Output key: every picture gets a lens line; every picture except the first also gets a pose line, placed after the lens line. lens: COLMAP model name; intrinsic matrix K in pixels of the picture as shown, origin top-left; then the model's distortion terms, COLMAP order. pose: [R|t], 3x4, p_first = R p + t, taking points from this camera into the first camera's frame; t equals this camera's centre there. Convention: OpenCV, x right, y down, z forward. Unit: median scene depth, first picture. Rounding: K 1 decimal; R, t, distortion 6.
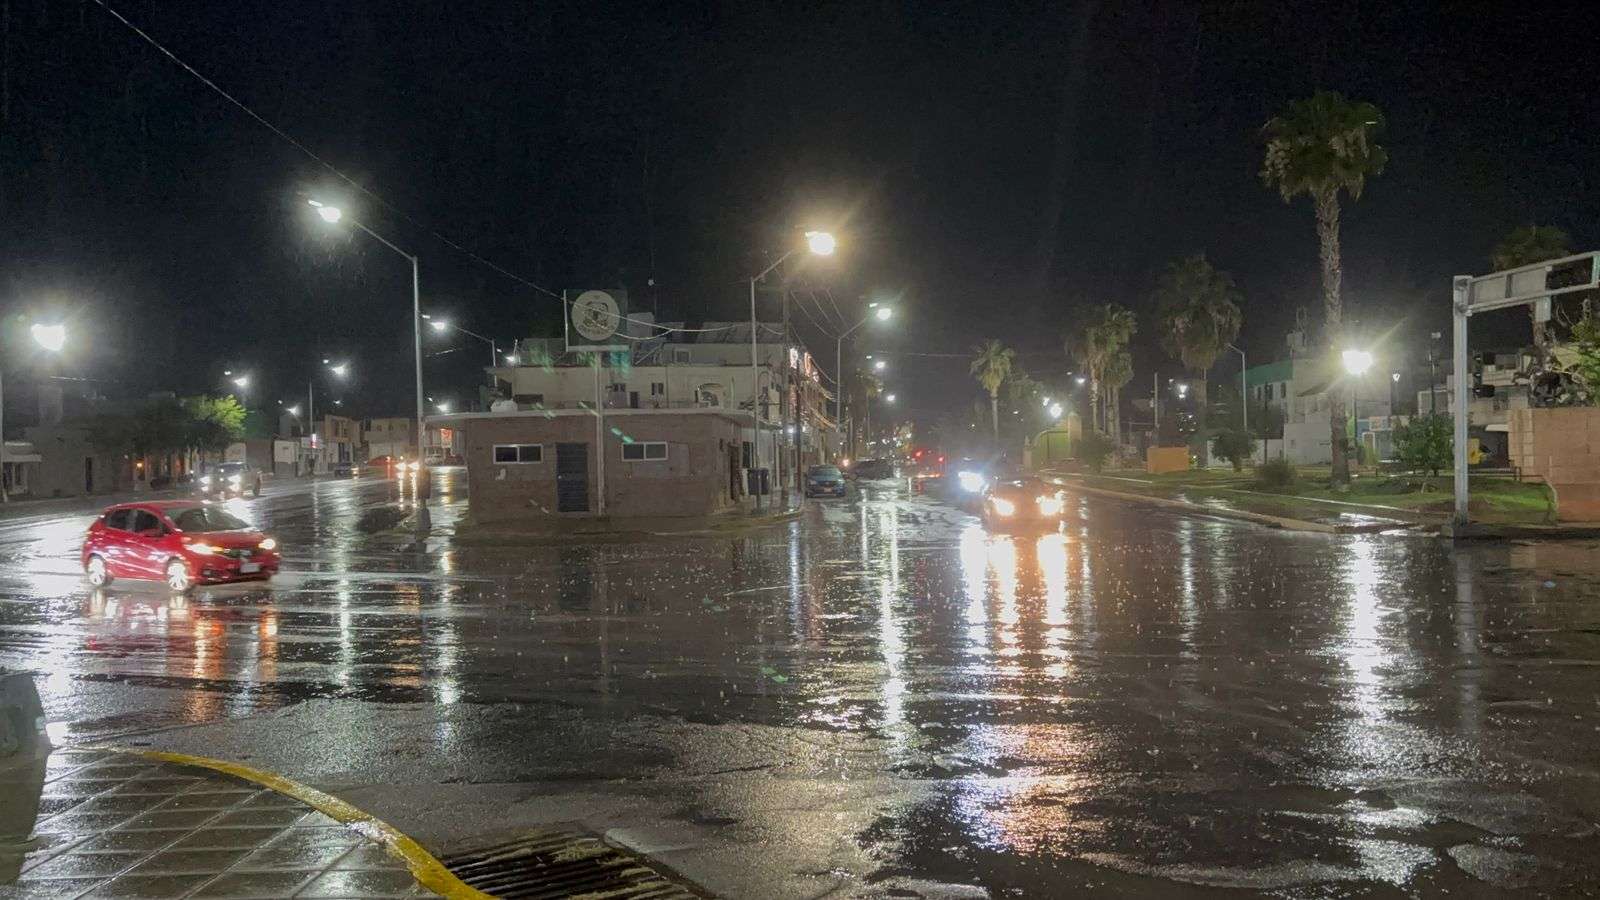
lens RADIAL K [[1495.7, 0, 808.6], [0, 1495.7, 479.6], [0, 0, 1]] dist [0.157094, -0.348853]
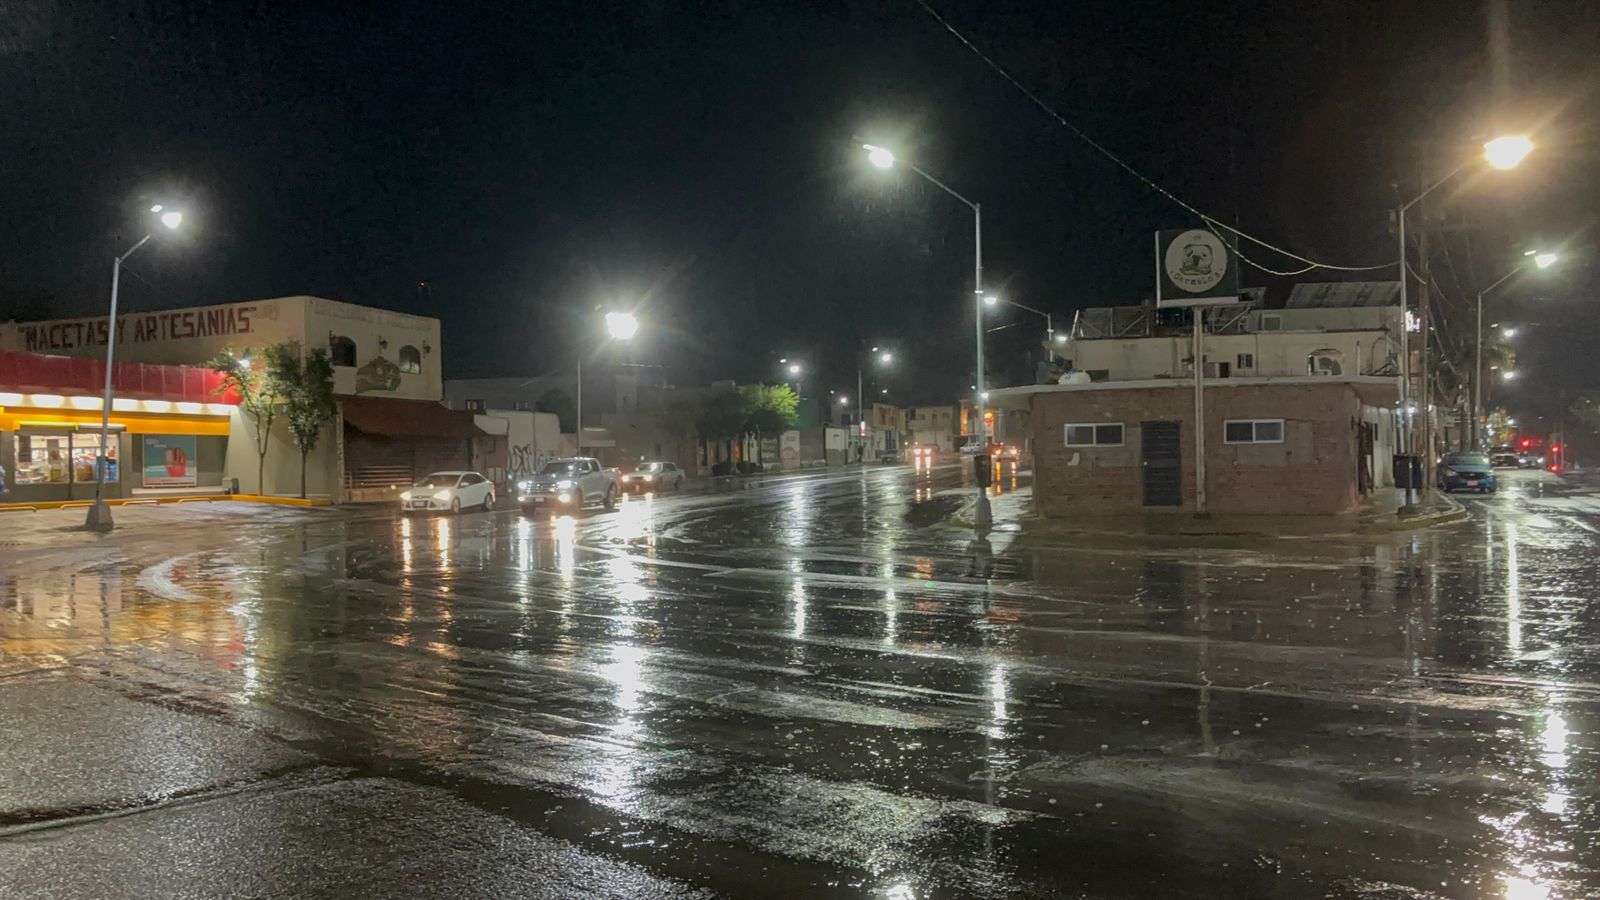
lens RADIAL K [[1484.8, 0, 840.8], [0, 1484.8, 458.3], [0, 0, 1]] dist [0.152824, -0.335454]
pose [[0.946035, 0.005761, -0.324013, -0.042056], [-0.008487, 0.999939, -0.007000, 0.002080], [0.323953, 0.009372, 0.946027, 0.127792]]
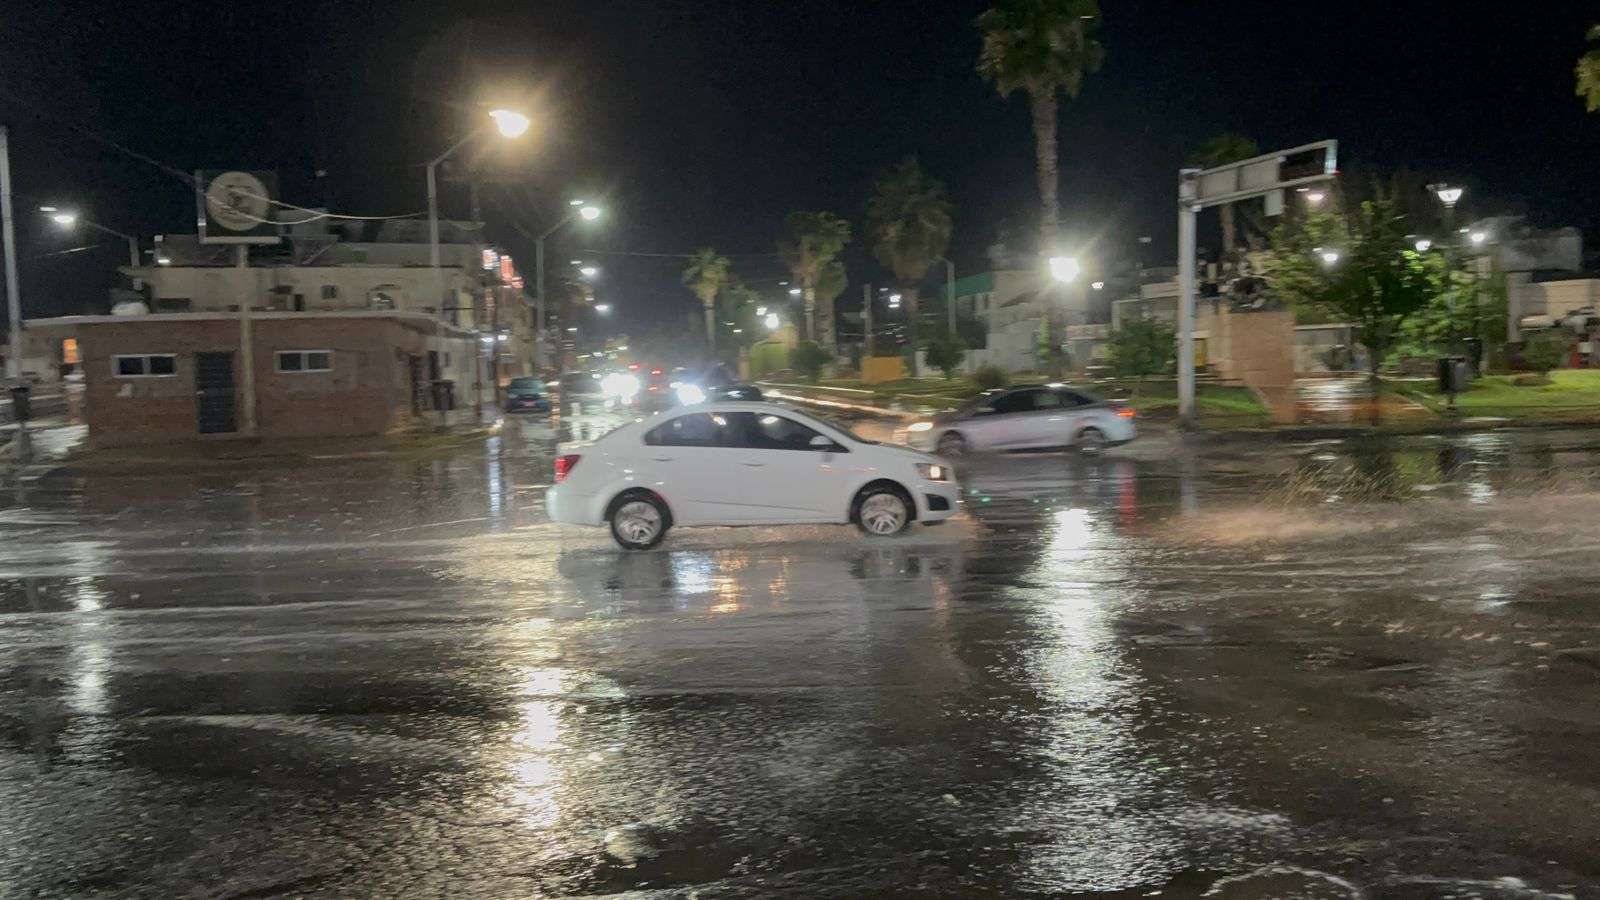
lens RADIAL K [[1484.8, 0, 840.8], [0, 1484.8, 458.3], [0, 0, 1]] dist [0.152824, -0.335454]
pose [[0.977890, -0.022066, 0.207951, 0.007673], [0.012886, 0.998886, 0.045397, 0.001105], [-0.208721, -0.041714, 0.977085, 0.062096]]
